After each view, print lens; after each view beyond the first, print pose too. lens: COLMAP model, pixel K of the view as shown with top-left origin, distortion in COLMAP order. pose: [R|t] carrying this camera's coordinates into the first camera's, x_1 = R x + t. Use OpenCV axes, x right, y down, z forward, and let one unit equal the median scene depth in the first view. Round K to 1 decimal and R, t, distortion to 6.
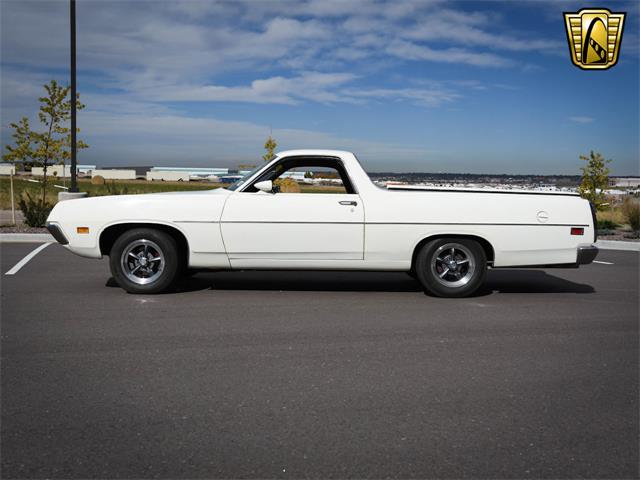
lens RADIAL K [[733.6, 0, 320.1], [0, 733.6, 239.7], [0, 0, 1]] dist [-0.003431, 0.008984]
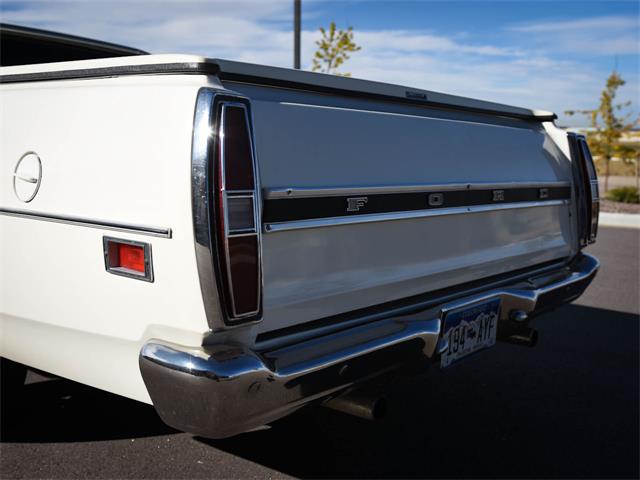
lens RADIAL K [[681.7, 0, 318.0], [0, 681.7, 239.3], [0, 0, 1]] dist [-0.012509, 0.000678]
pose [[0.759356, 0.084280, -0.645195, 0.491215], [-0.046792, 0.996082, 0.075045, -0.031081], [0.648991, -0.026796, 0.760324, 0.886539]]
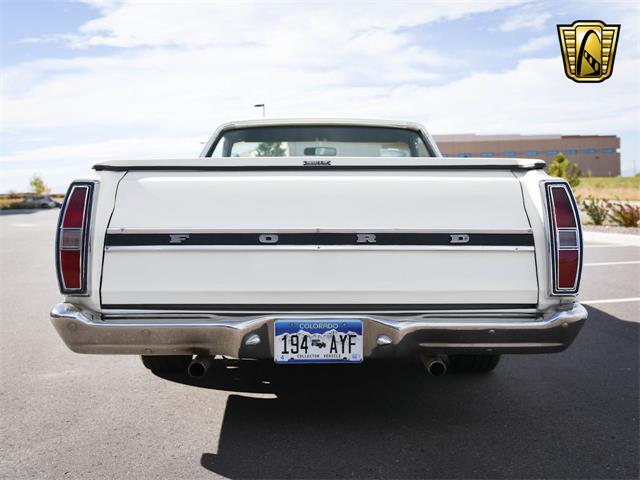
lens RADIAL K [[754.3, 0, 319.4], [0, 754.3, 240.1], [0, 0, 1]] dist [-0.006020, 0.013854]
pose [[-0.001733, 0.034010, -0.999420, 0.738959], [-0.048752, 0.998230, 0.034054, -0.042107], [0.998809, 0.048783, -0.000072, 1.116853]]
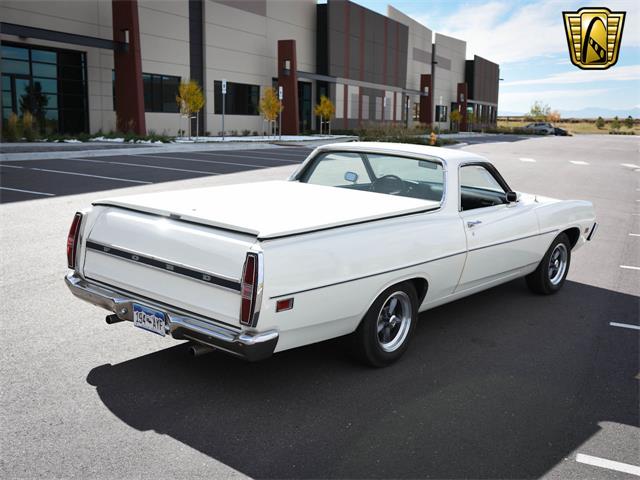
lens RADIAL K [[711.9, 0, 319.9], [0, 711.9, 240.7], [0, 0, 1]] dist [-0.008130, 0.041273]
pose [[-0.646583, 0.095039, -0.756901, 0.735887], [-0.093376, 0.974887, 0.202177, -0.184810], [0.757108, 0.201401, -0.621471, 1.599250]]
